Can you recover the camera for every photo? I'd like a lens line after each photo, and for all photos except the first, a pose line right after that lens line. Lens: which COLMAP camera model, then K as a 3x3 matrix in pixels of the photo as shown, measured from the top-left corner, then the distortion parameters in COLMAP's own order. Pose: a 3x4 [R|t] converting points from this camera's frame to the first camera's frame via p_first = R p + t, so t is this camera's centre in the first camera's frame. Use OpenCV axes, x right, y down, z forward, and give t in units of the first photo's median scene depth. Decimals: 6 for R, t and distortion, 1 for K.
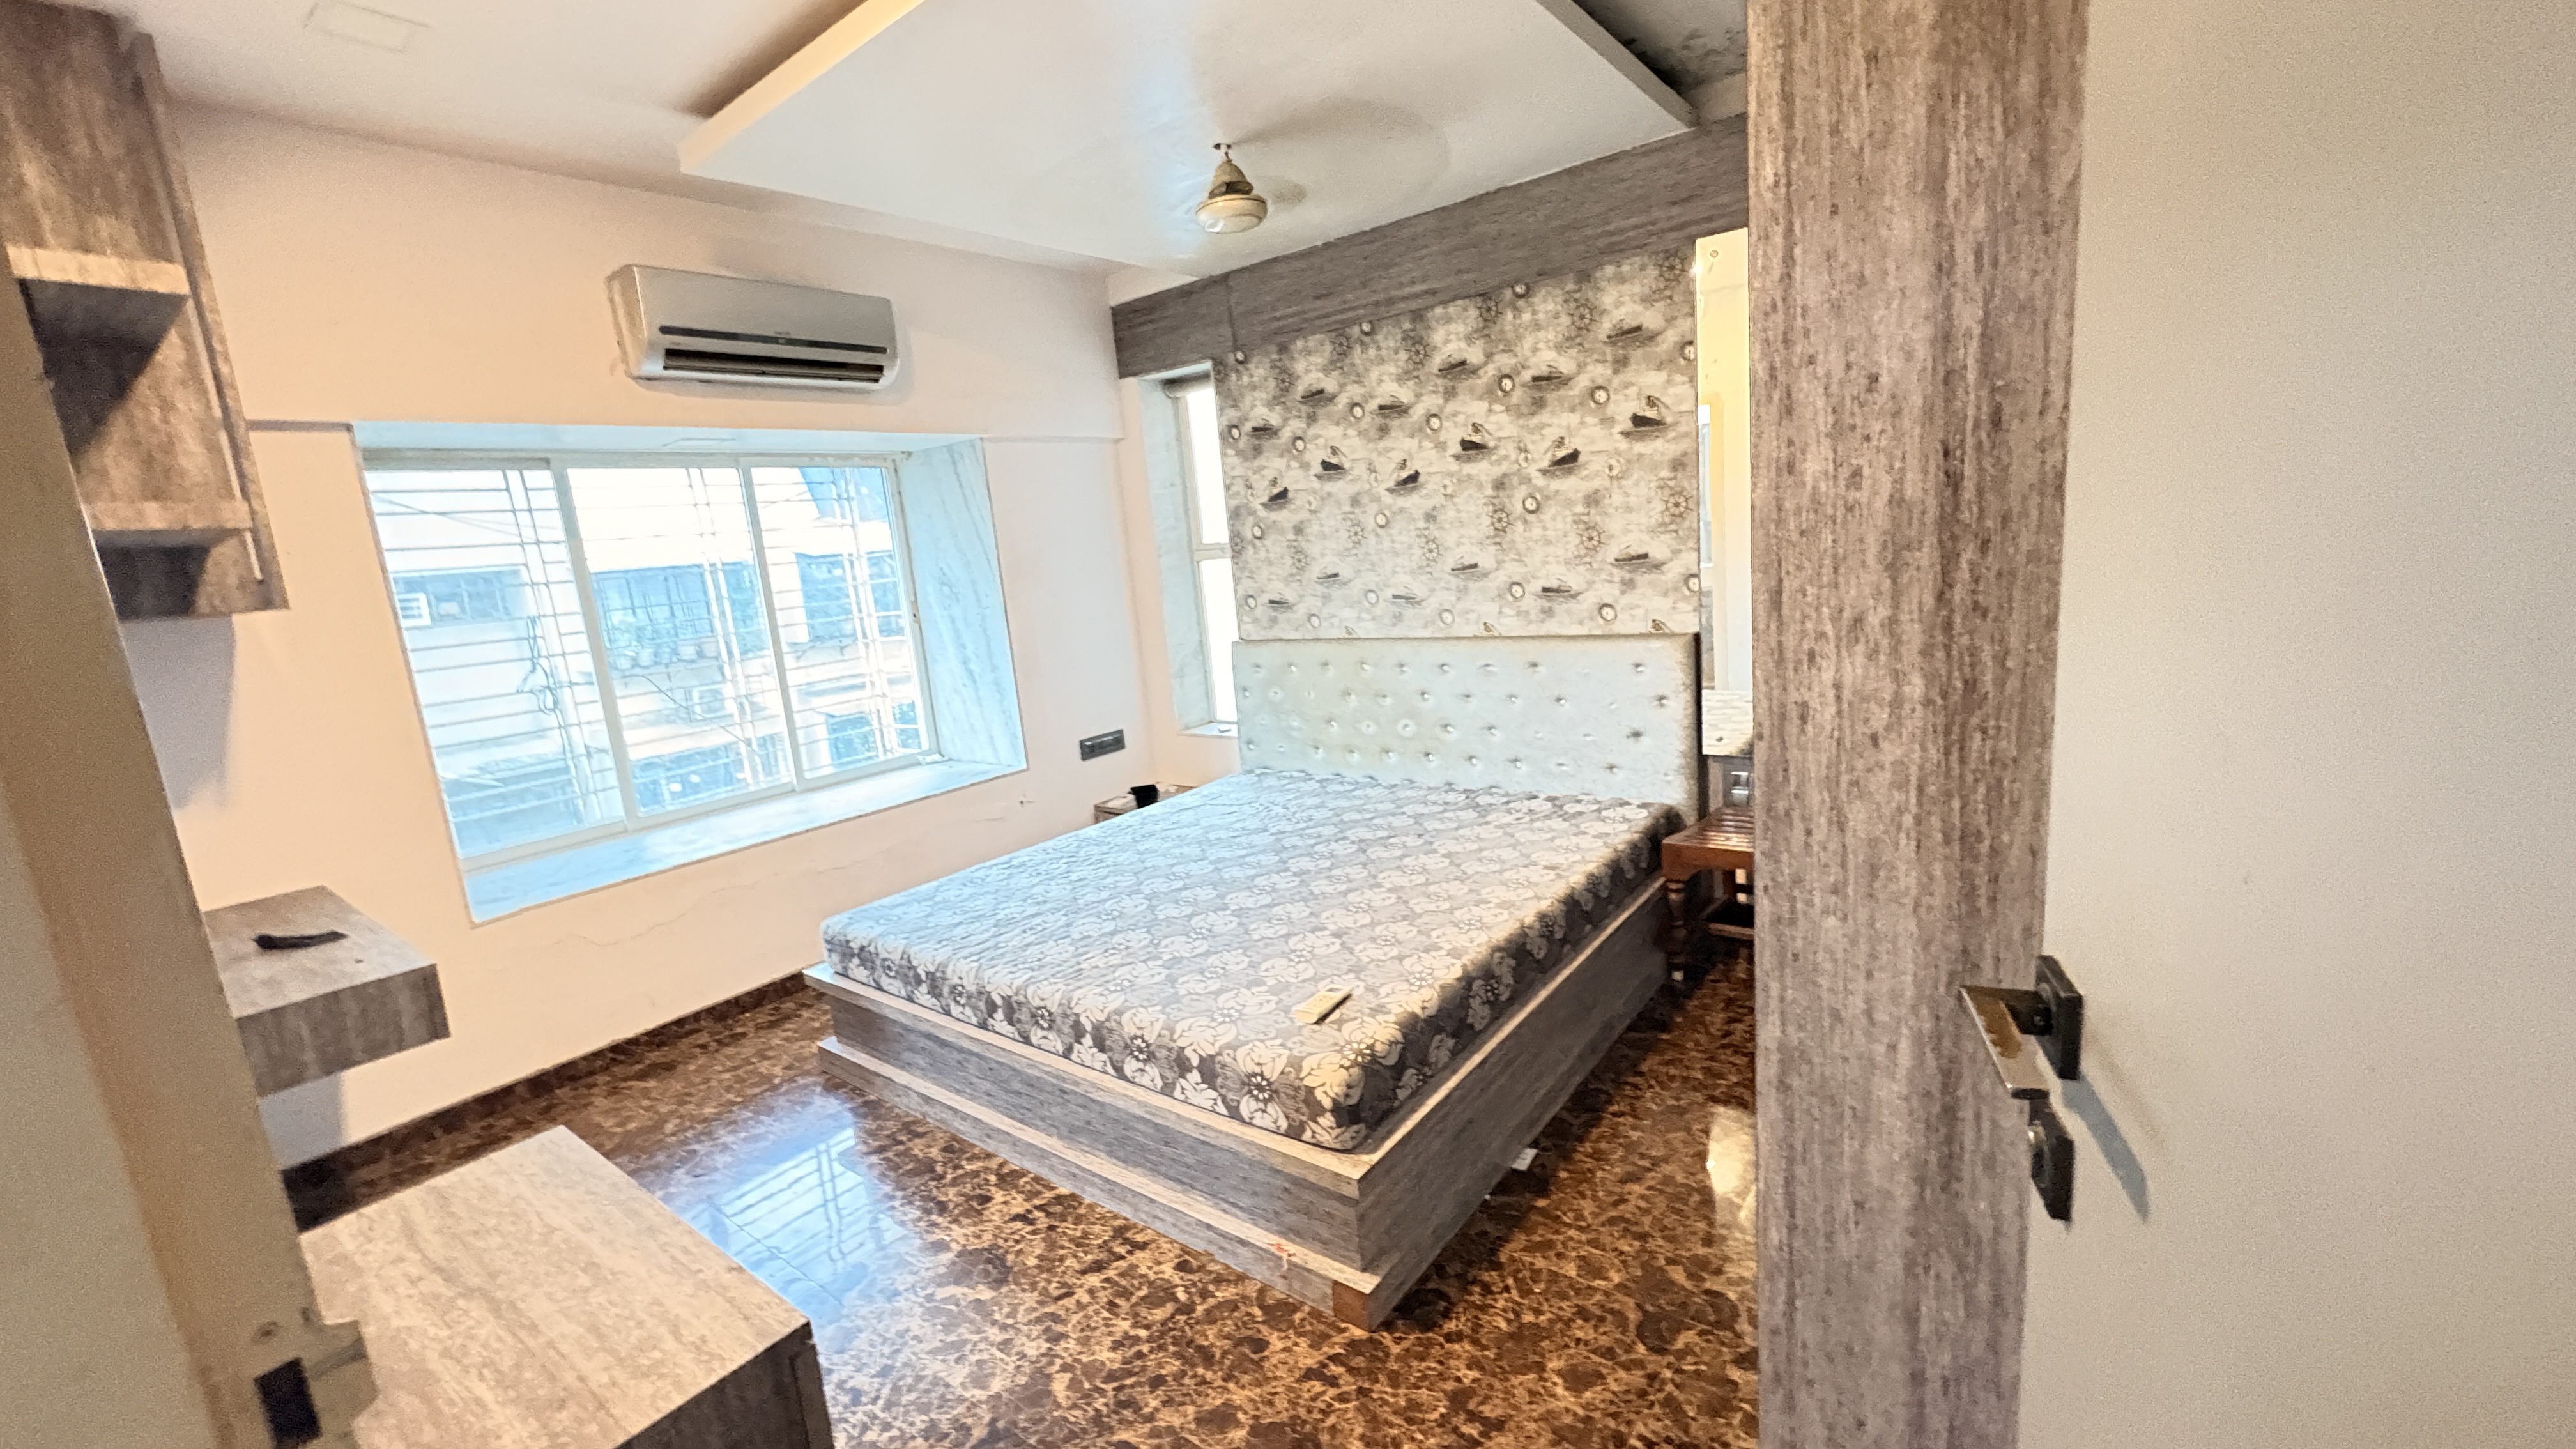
lens RADIAL K [[1022.6, 0, 1283.8], [0, 1022.6, 725.8], [0, 0, 1]] dist [-0.001568, -0.000197]
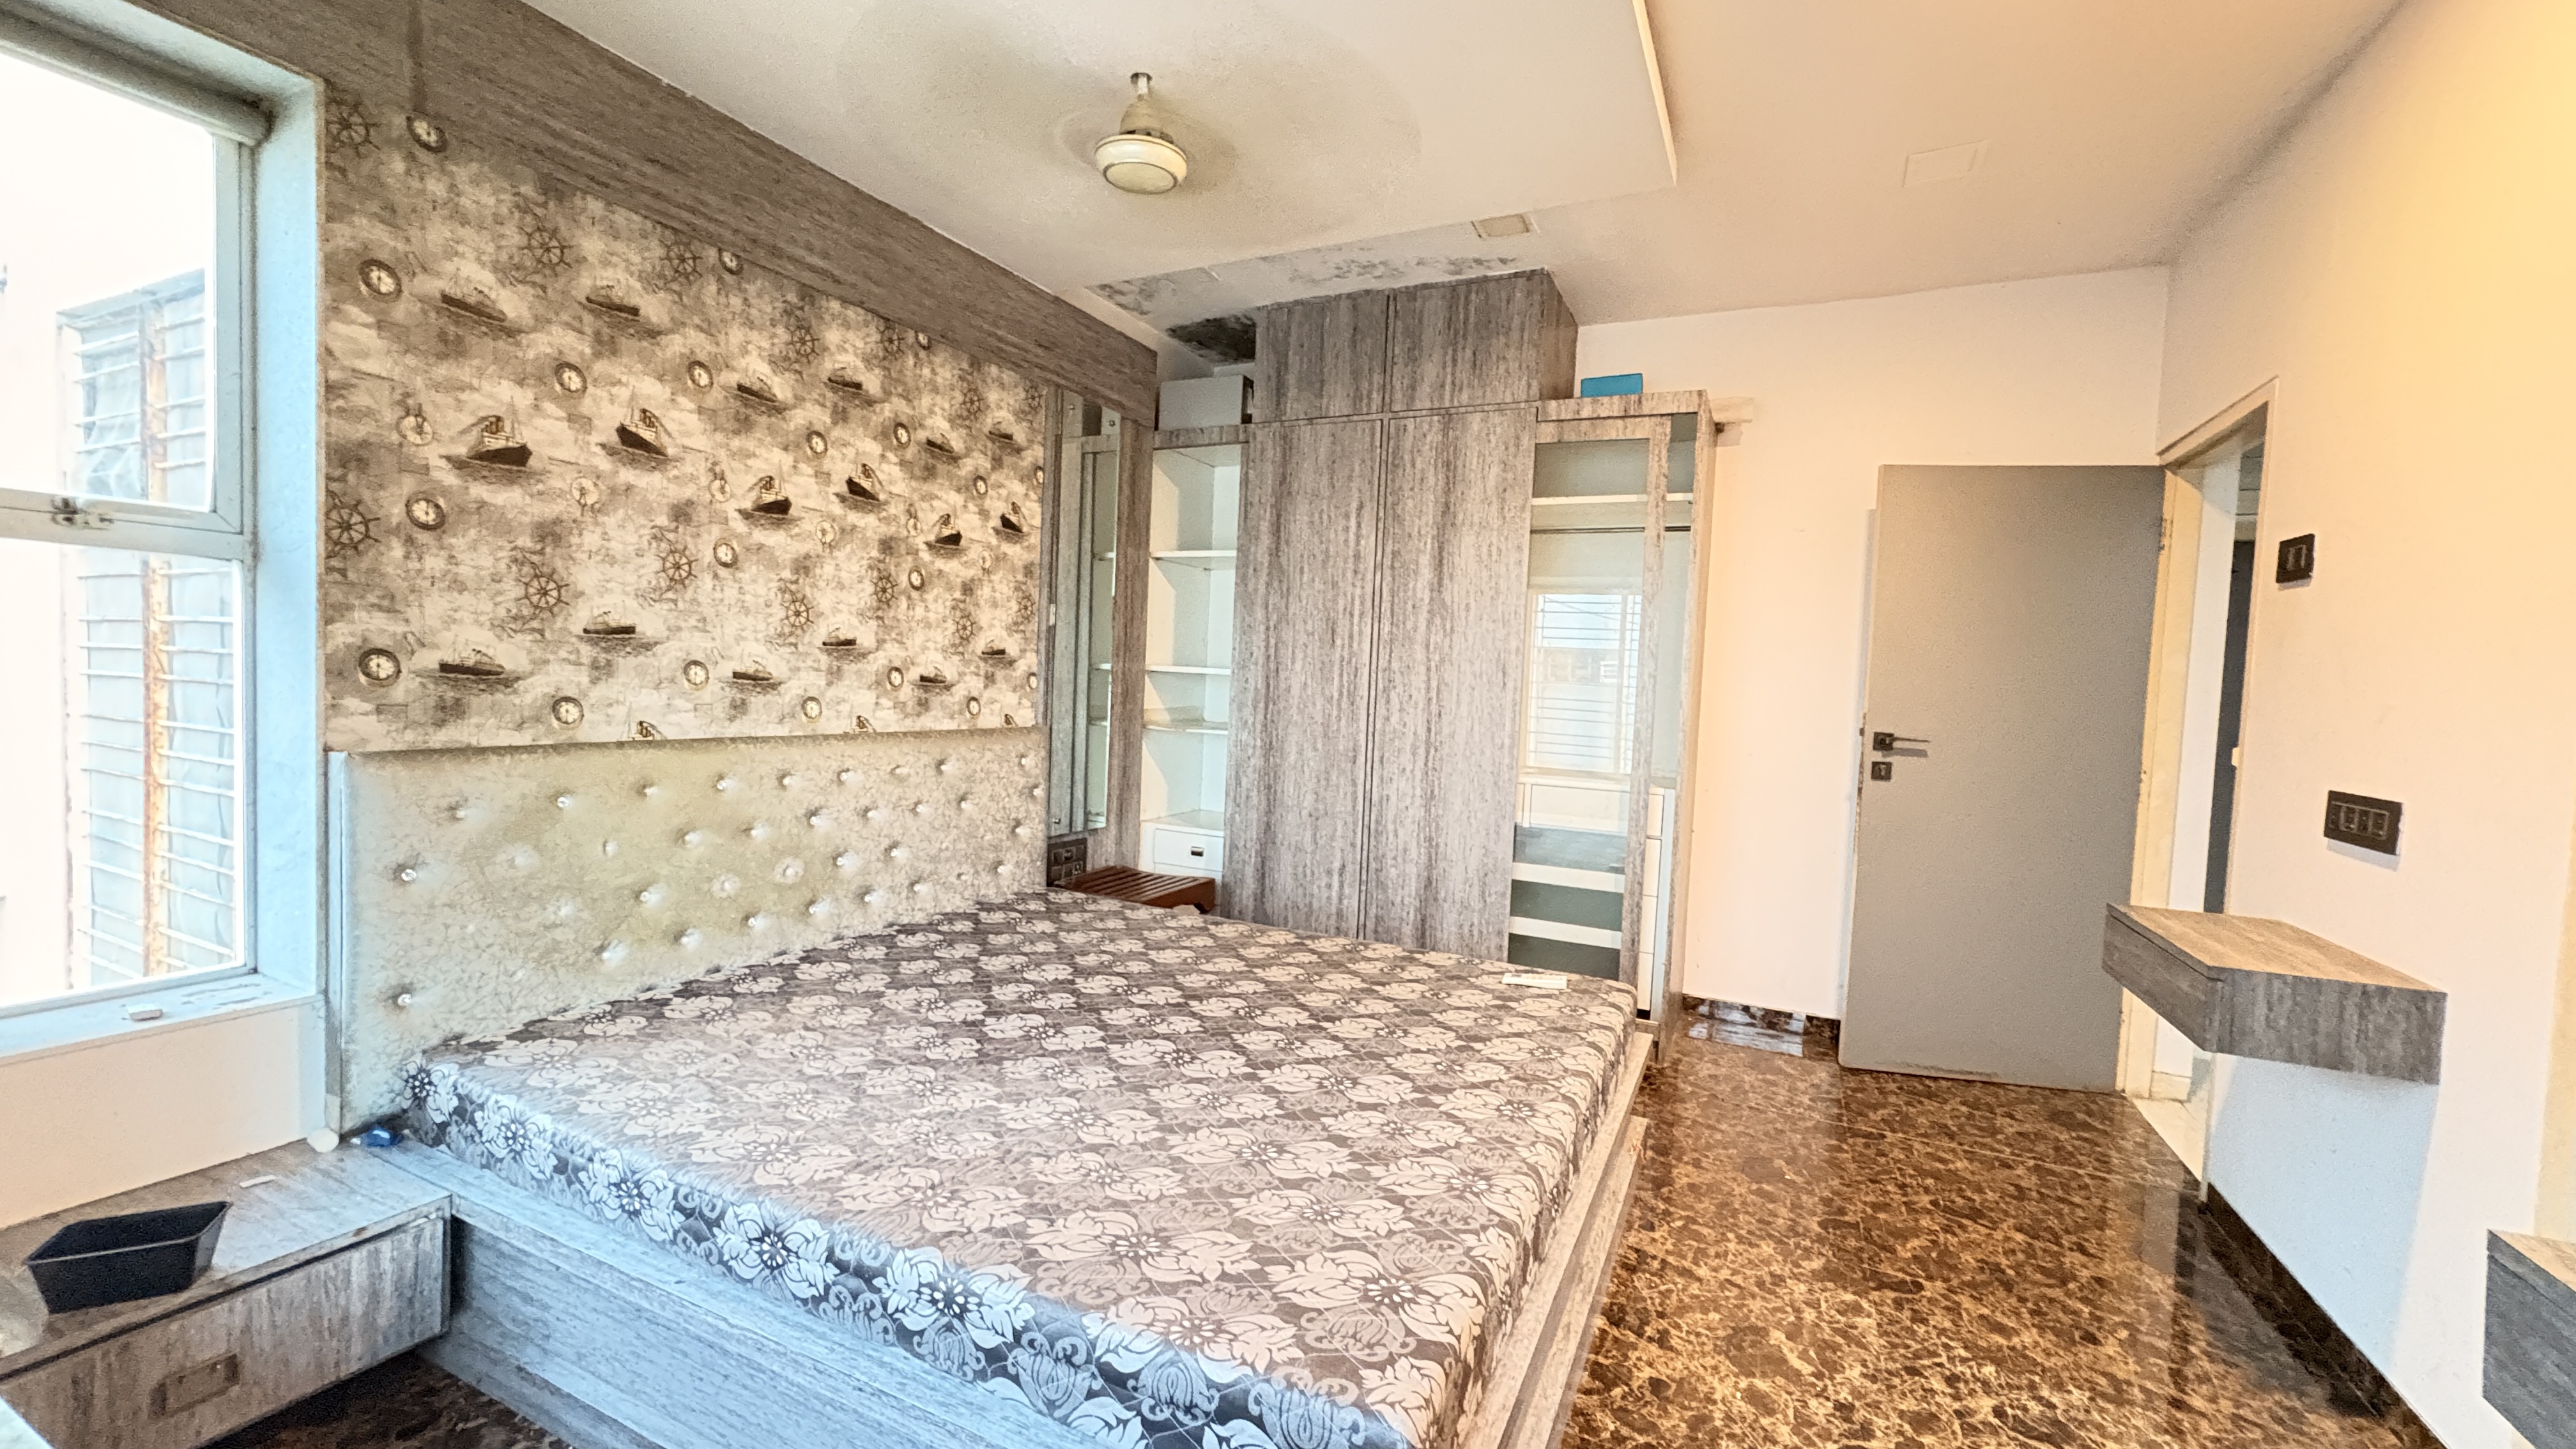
lens RADIAL K [[1022.6, 0, 1293.9], [0, 1022.6, 725.0], [0, 0, 1]] dist [-0.001568, -0.000197]
pose [[-0.210091, 0.036401, 0.977004, -0.640897], [0.154861, 0.987930, -0.003507, -0.041415], [-0.965339, 0.150563, -0.213193, 0.865189]]
